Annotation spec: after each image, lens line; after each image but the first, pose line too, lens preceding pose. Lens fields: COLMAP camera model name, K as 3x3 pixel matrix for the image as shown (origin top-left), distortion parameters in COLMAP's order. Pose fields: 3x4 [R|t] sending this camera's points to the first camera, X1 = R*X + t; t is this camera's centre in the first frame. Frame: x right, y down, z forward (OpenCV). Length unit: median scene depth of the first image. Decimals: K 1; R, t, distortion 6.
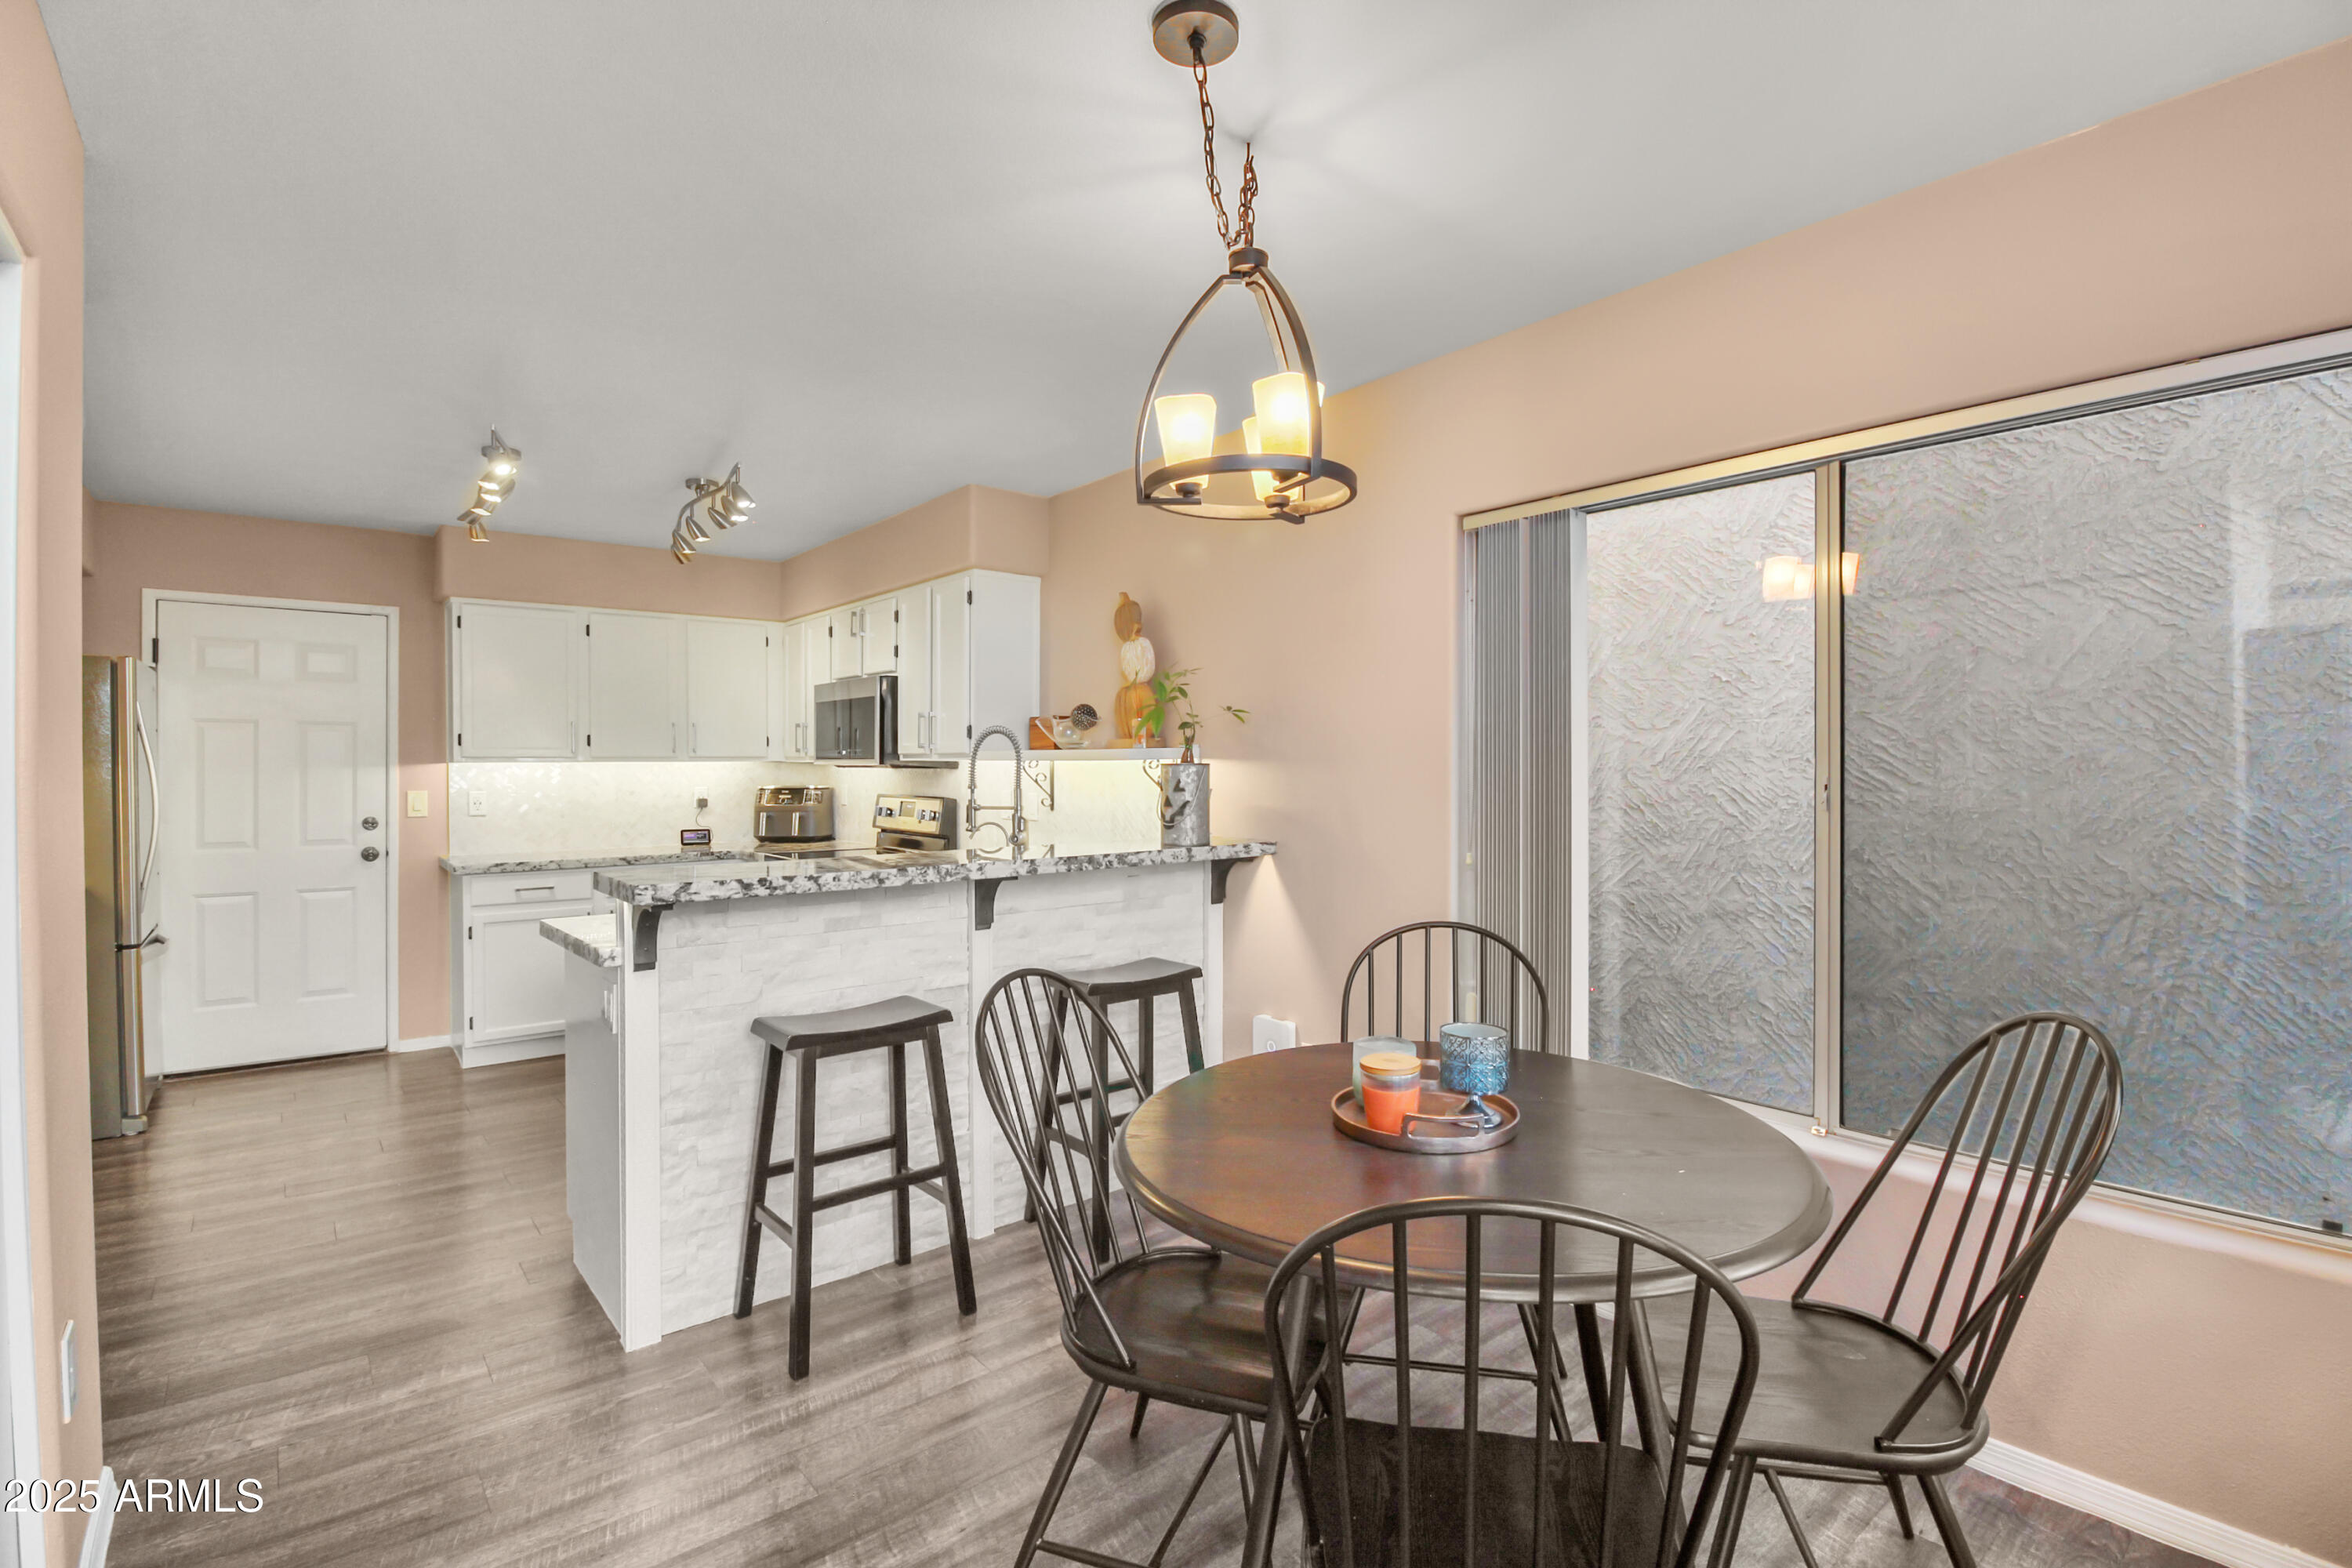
lens RADIAL K [[1072.1, 0, 1179.1], [0, 1072.1, 771.9], [0, 0, 1]] dist [0.000565, 0.000061]
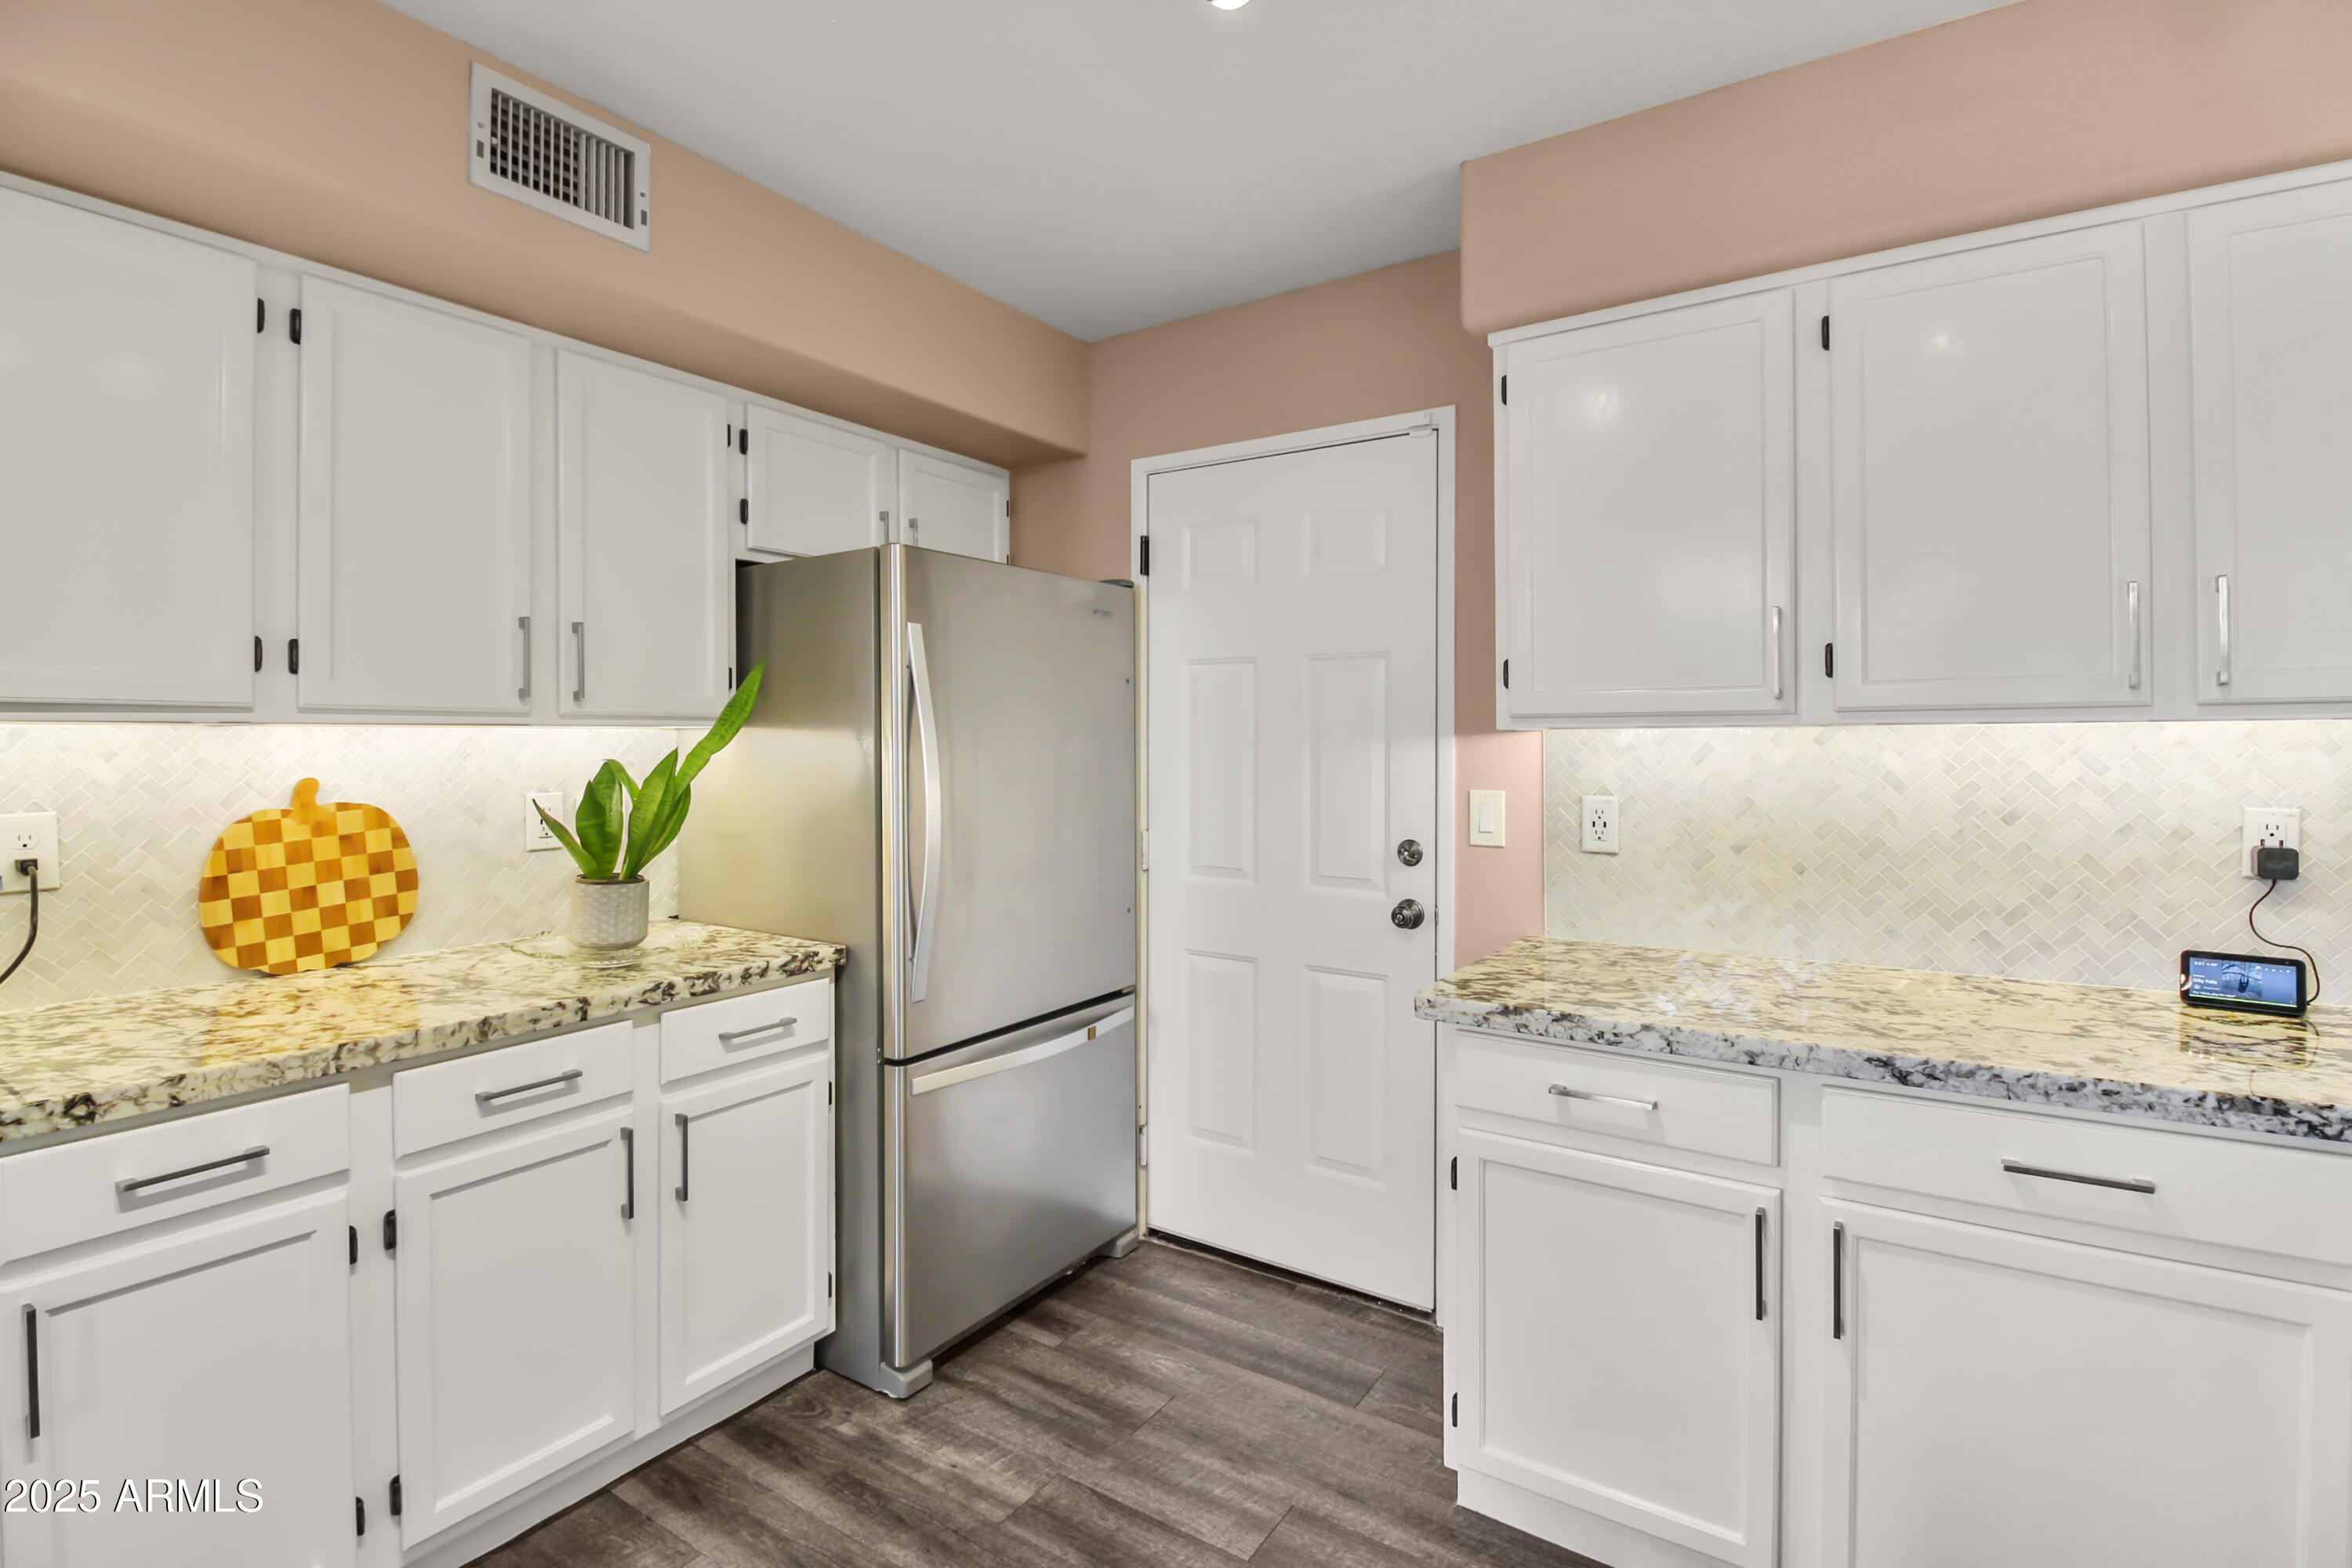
lens RADIAL K [[1097.7, 0, 1182.8], [0, 1097.7, 749.8], [0, 0, 1]] dist [0.000696, -0.014202]
pose [[0.282809, 0.009394, -0.959130, -0.296641], [-0.003328, 0.999956, 0.008812, -0.004066], [0.959170, 0.000700, 0.282828, 0.759390]]
